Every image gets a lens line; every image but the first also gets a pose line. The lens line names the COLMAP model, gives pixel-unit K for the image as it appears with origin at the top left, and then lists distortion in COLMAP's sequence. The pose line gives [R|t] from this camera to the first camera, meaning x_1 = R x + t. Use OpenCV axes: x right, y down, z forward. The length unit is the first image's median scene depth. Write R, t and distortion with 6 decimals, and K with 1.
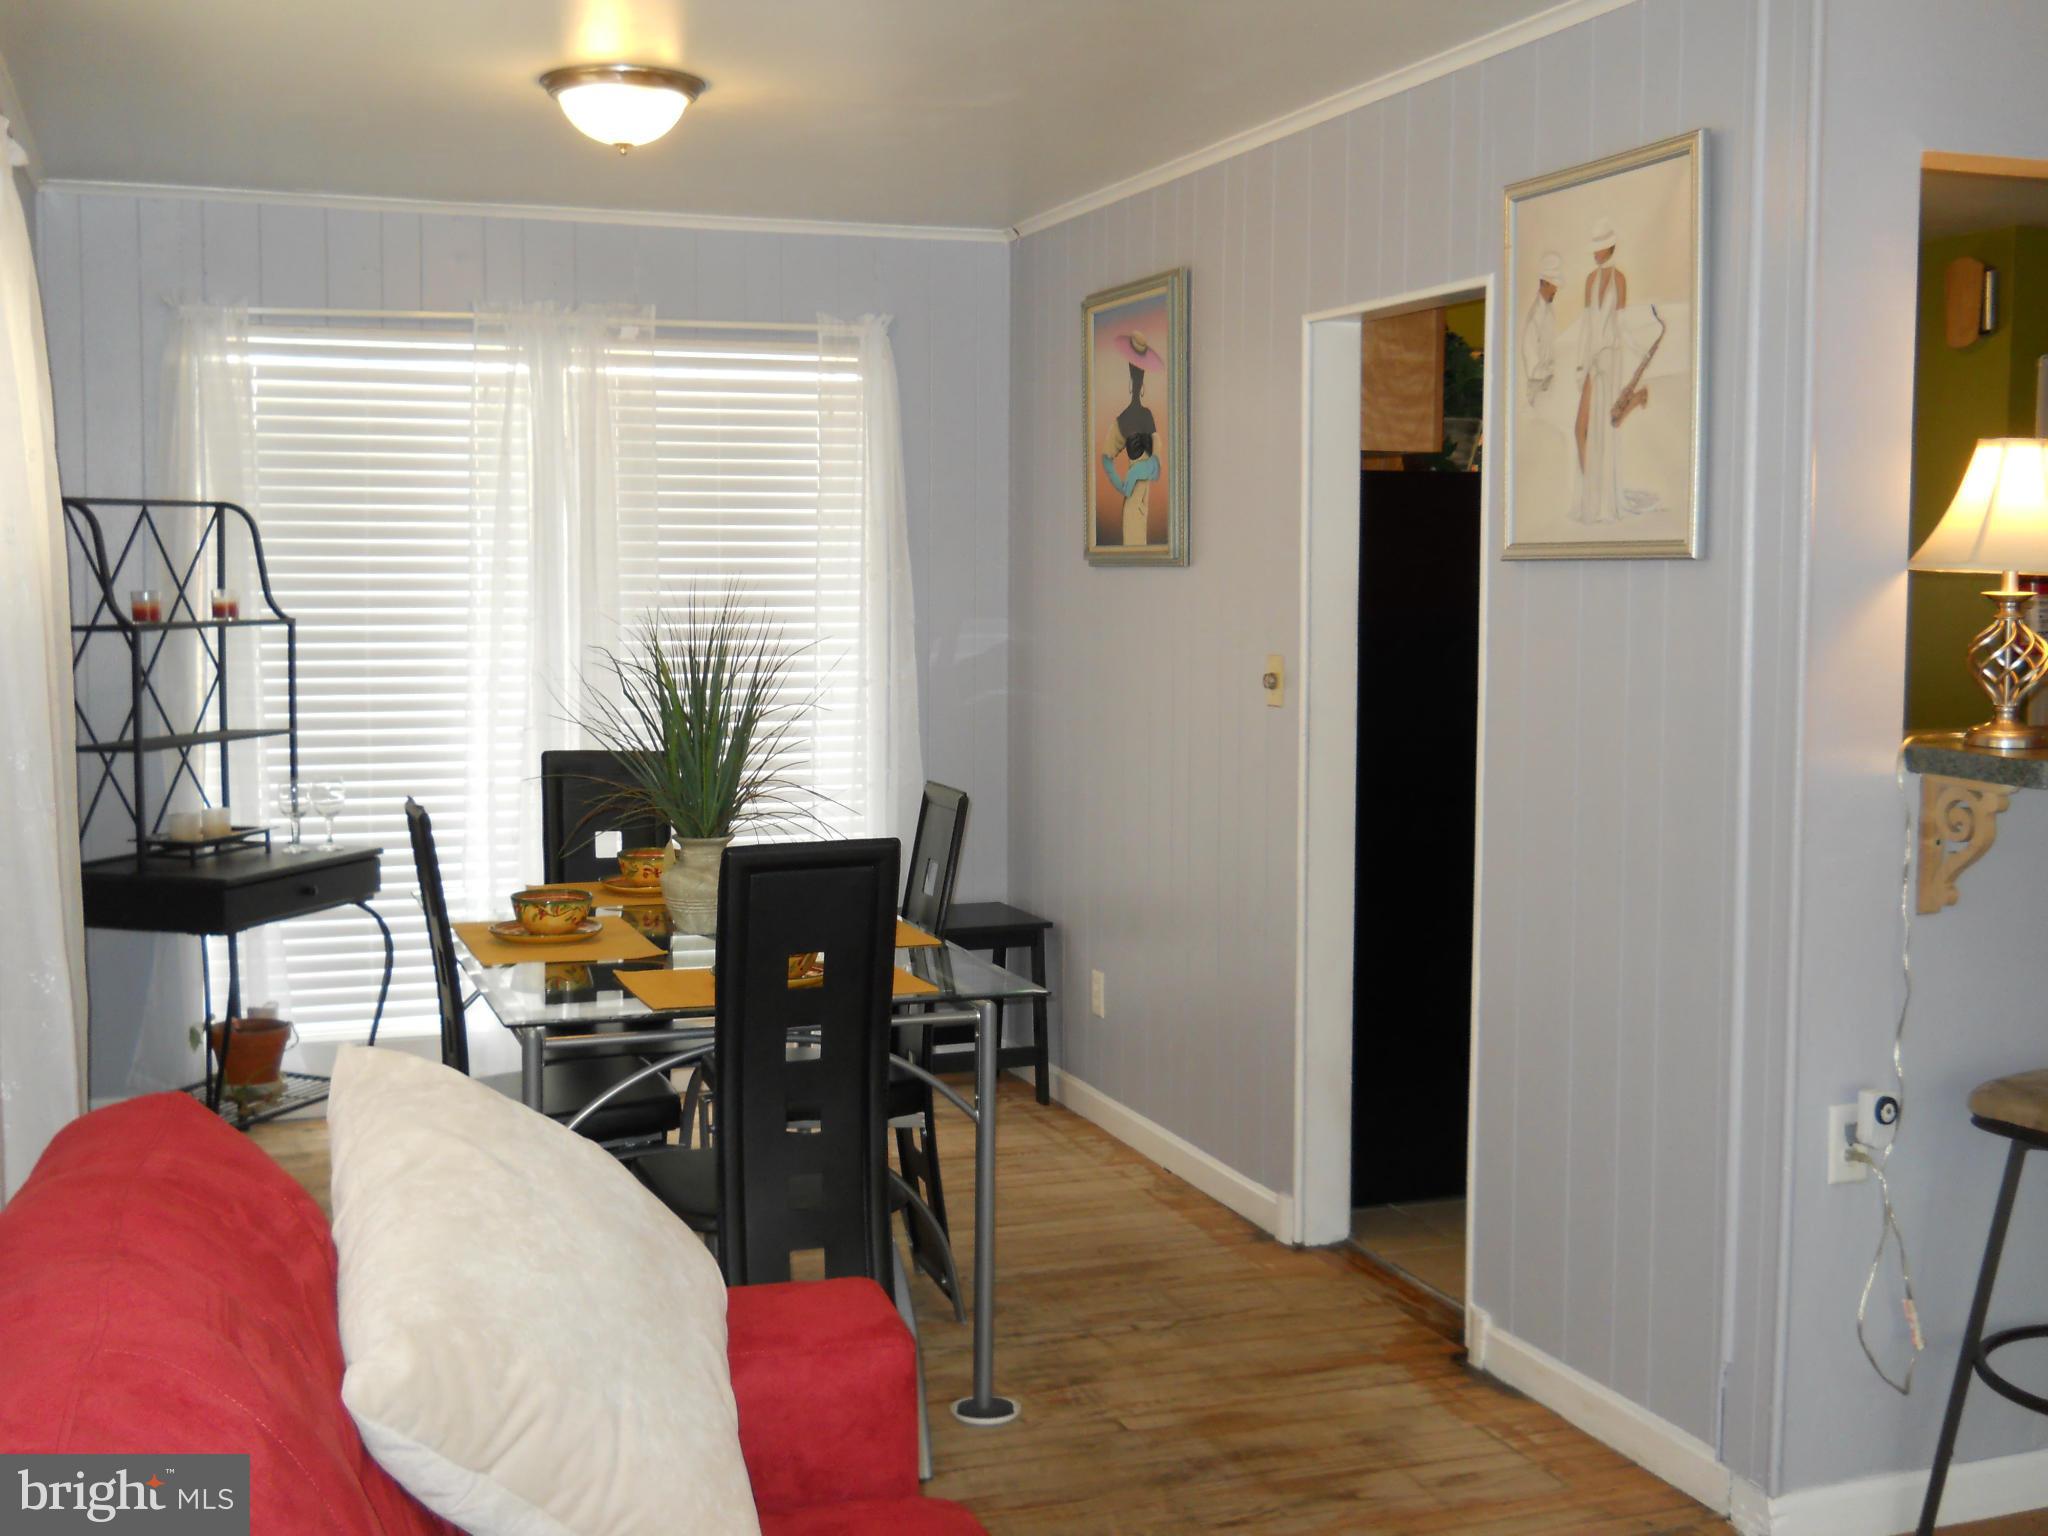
lens RADIAL K [[2245.0, 0, 1065.5], [0, 2245.0, 663.7], [0, 0, 1]] dist [-0.132880, 0.555962]
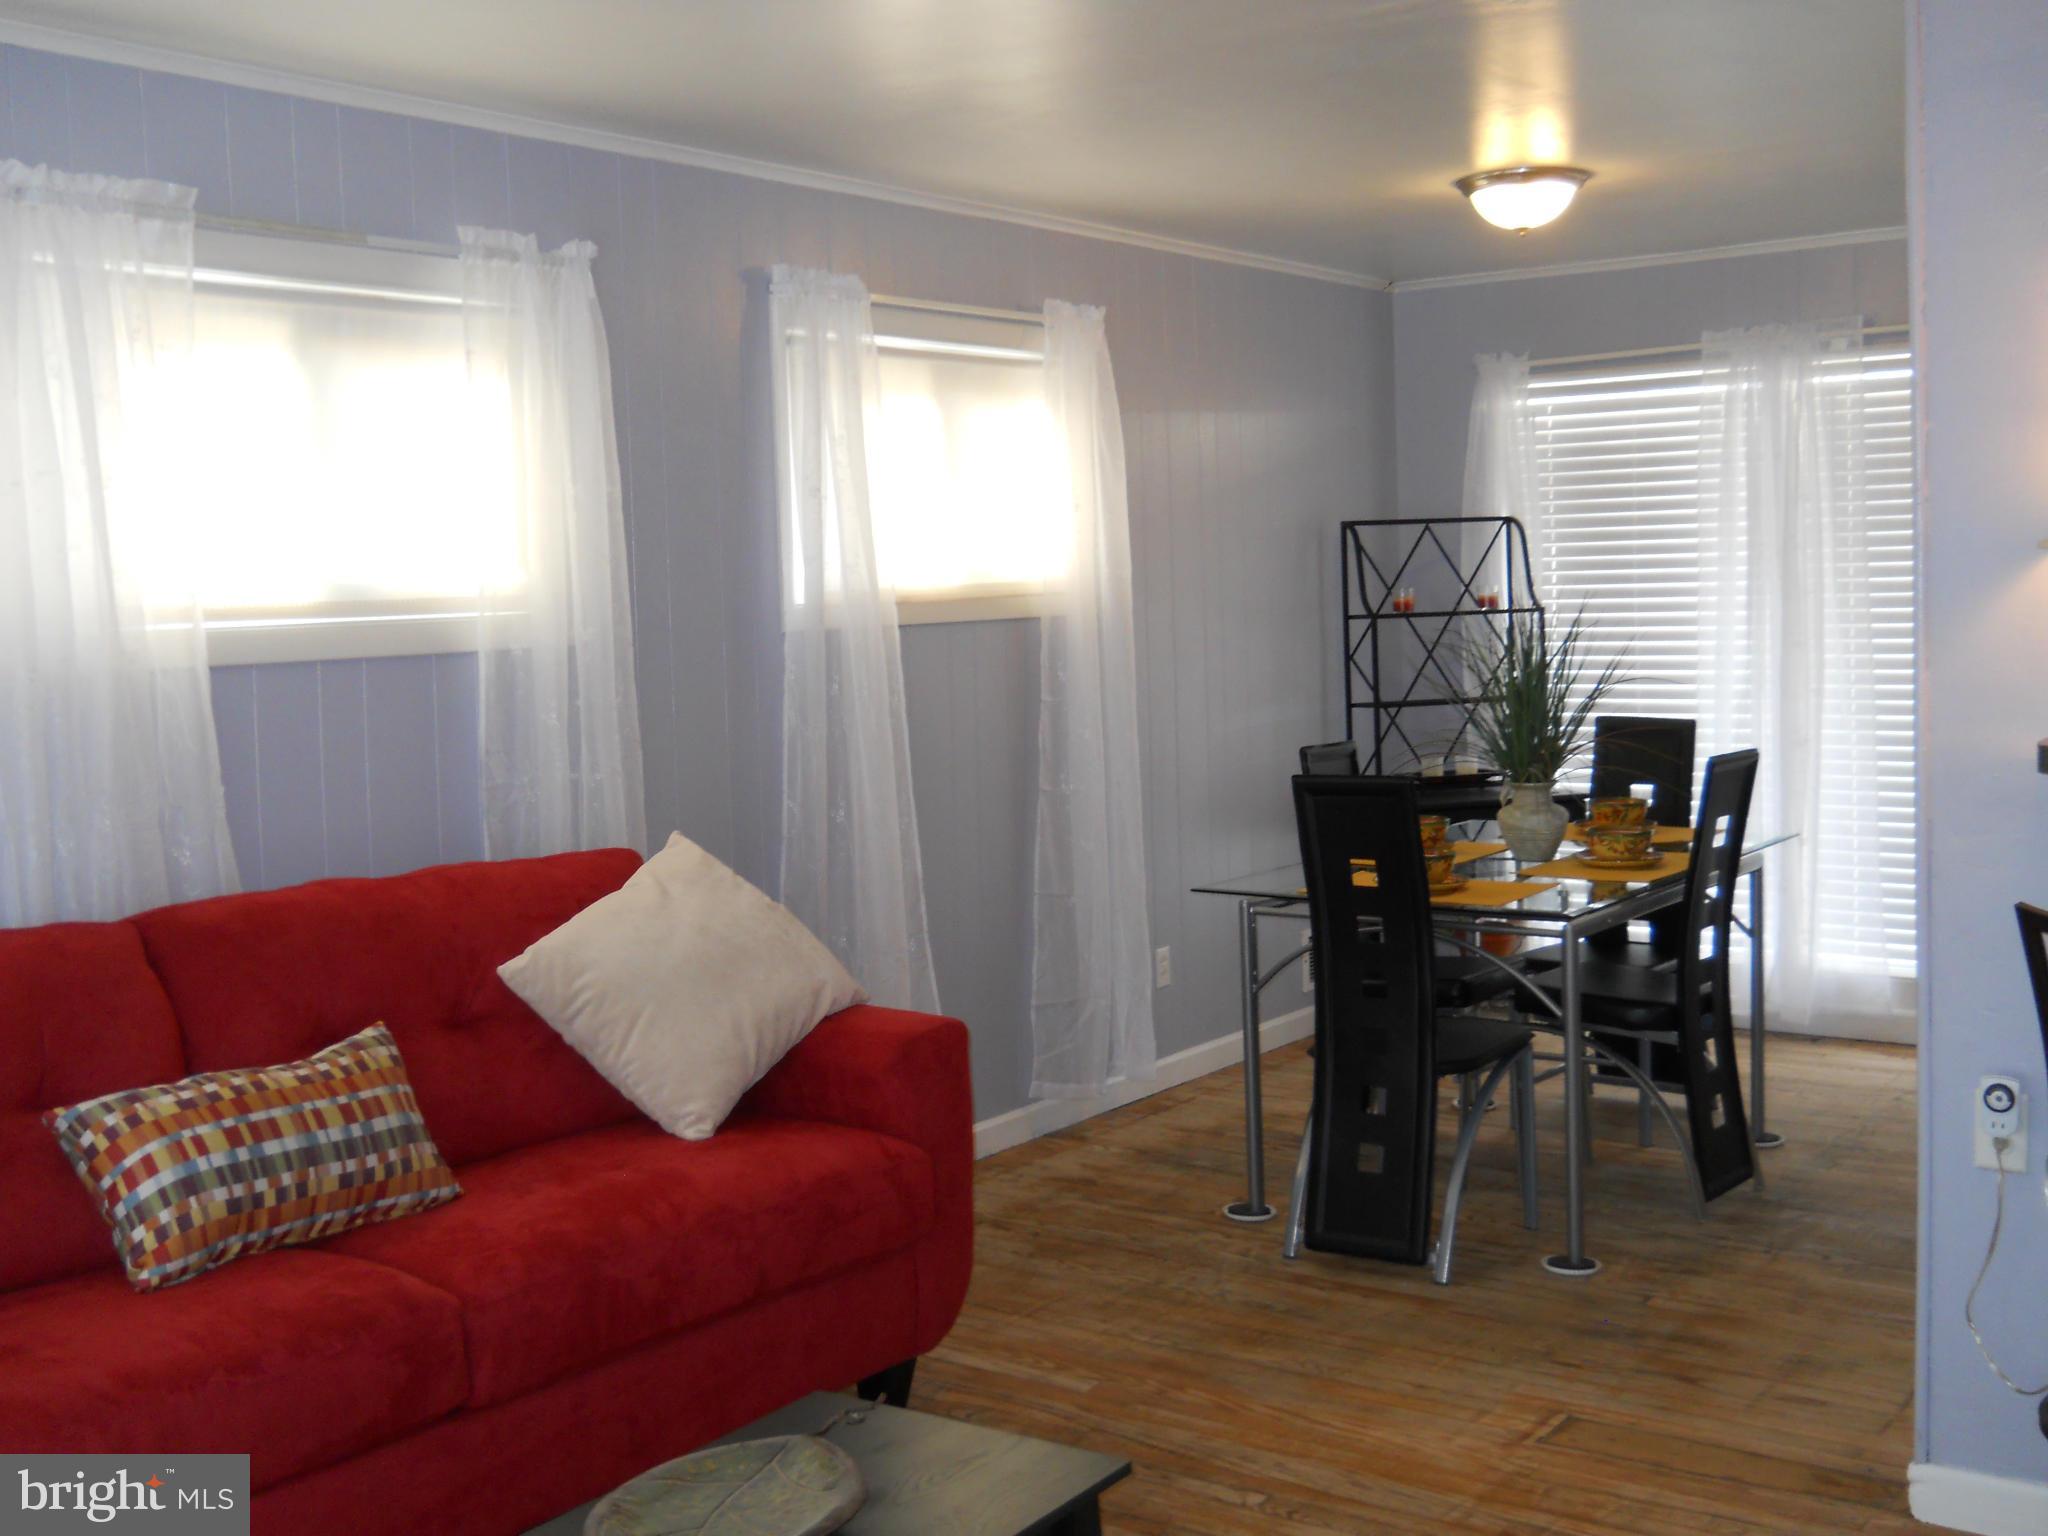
lens RADIAL K [[2251.8, 0, 1014.6], [0, 2251.8, 717.3], [0, 0, 1]] dist [-0.009748, -0.080950]
pose [[0.537782, 0.031293, -0.842503, 0.576444], [-0.006161, 0.999430, 0.033188, 0.001571], [0.843062, -0.012657, 0.537668, 0.068789]]
